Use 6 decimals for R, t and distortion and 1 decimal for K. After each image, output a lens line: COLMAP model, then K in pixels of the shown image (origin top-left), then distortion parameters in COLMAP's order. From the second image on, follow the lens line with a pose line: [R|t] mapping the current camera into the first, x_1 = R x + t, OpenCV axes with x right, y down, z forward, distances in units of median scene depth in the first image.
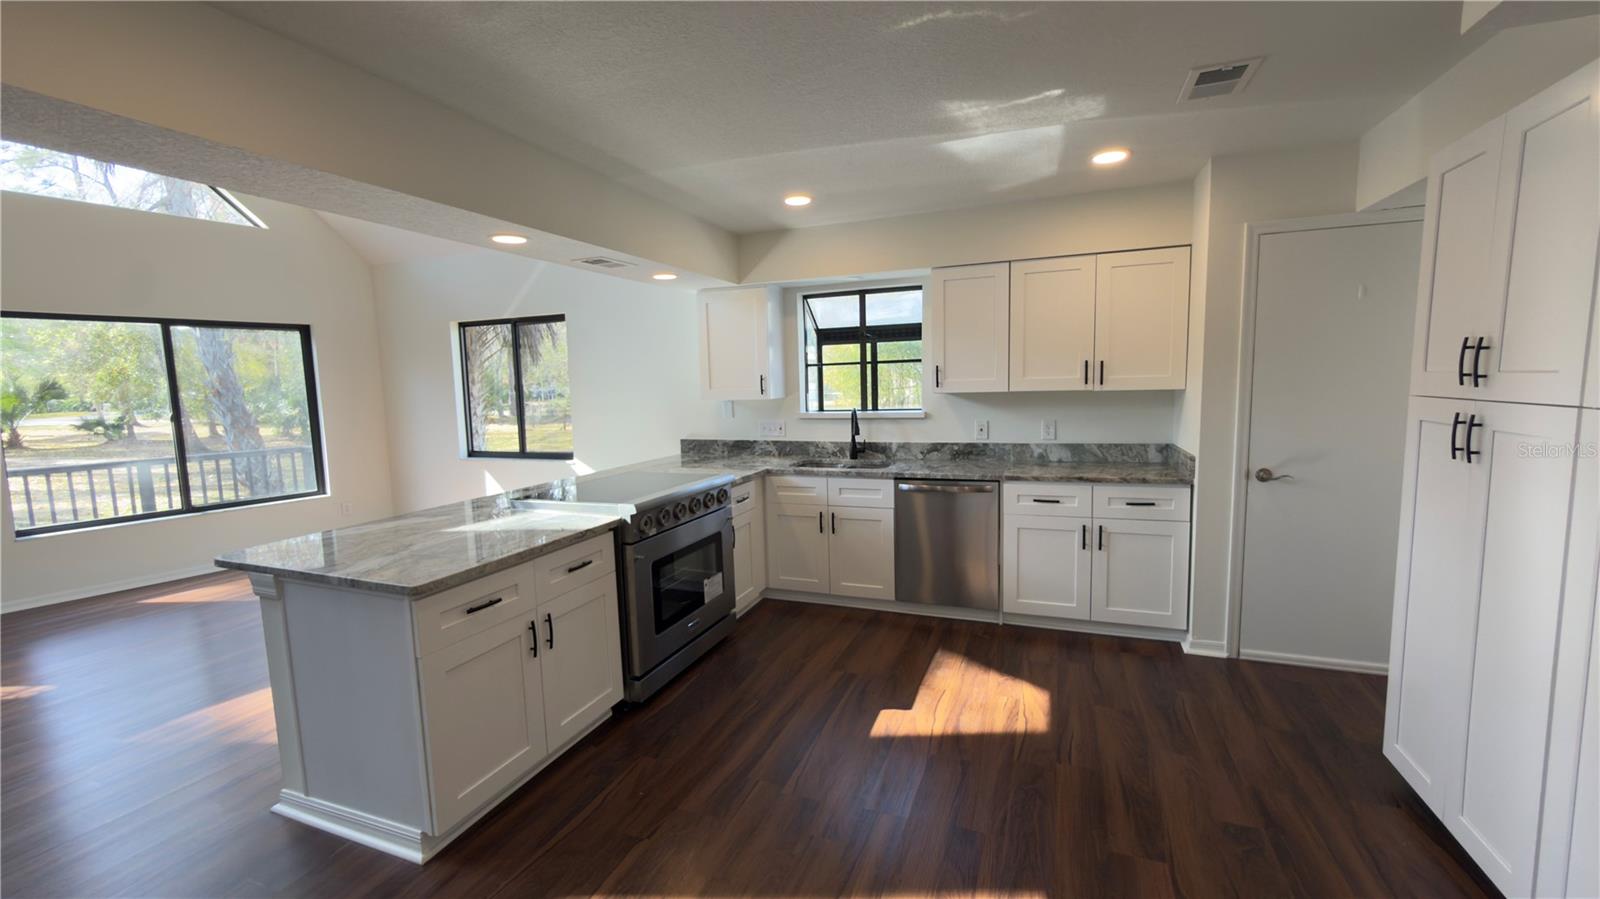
lens RADIAL K [[641.4, 0, 800.0], [0, 641.4, 447.9], [0, 0, 1]] dist [0.001698, 0.000198]
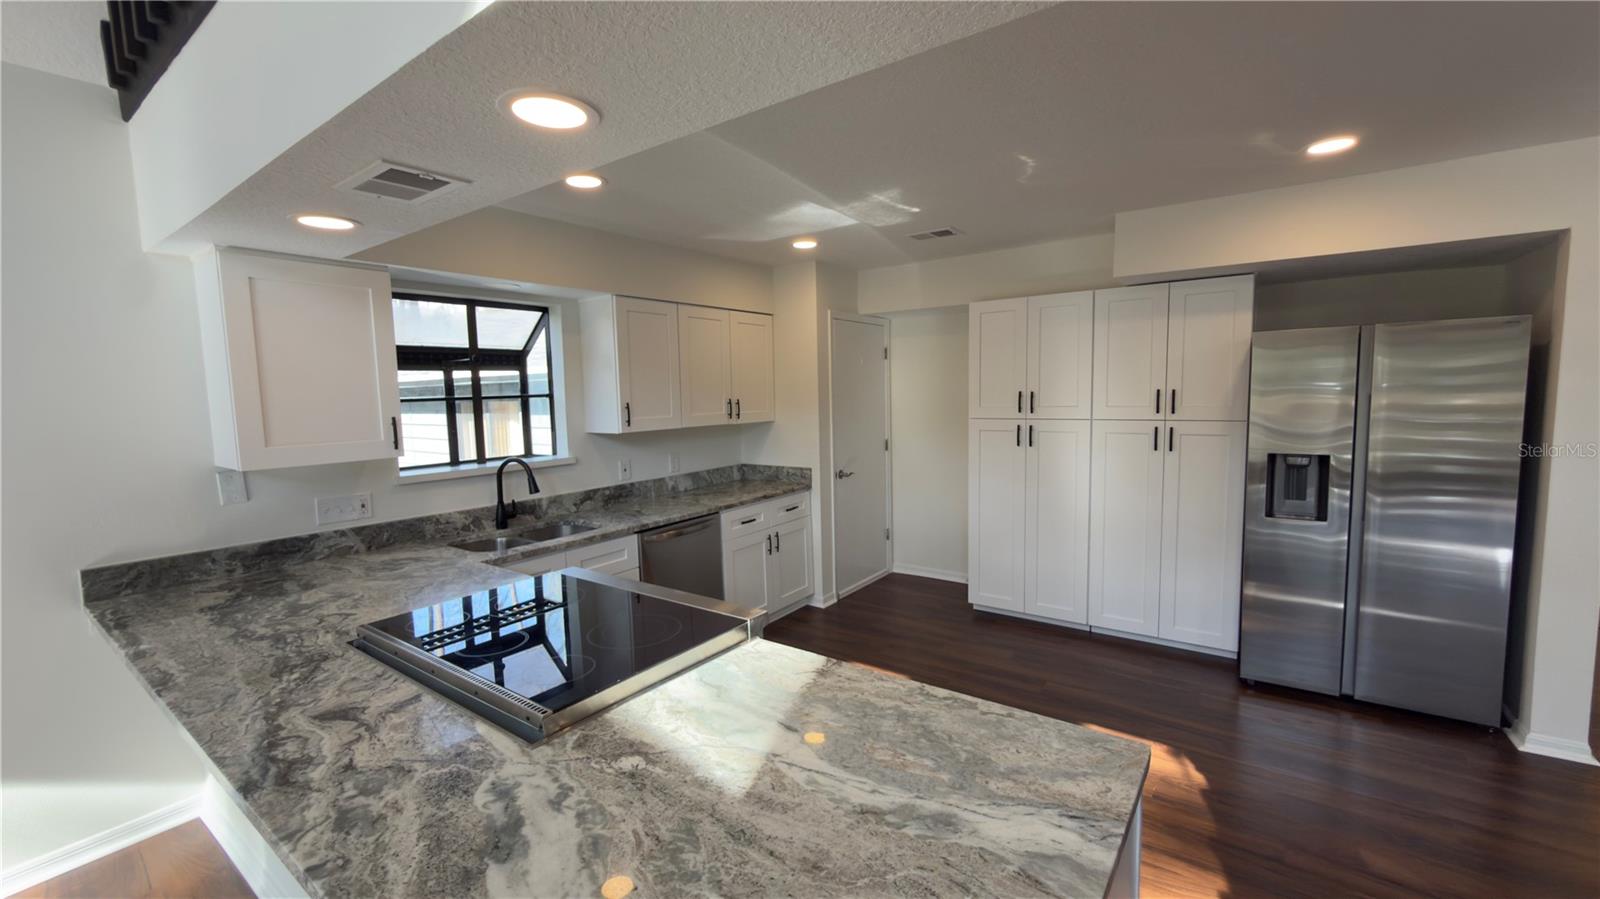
lens RADIAL K [[641.4, 0, 800.0], [0, 641.4, 447.9], [0, 0, 1]] dist [0.001698, 0.000198]
pose [[0.250704, -0.066030, 0.965809, -0.589704], [0.119313, 0.992172, 0.036861, -0.066924], [-0.960683, 0.105992, 0.256620, 0.523958]]
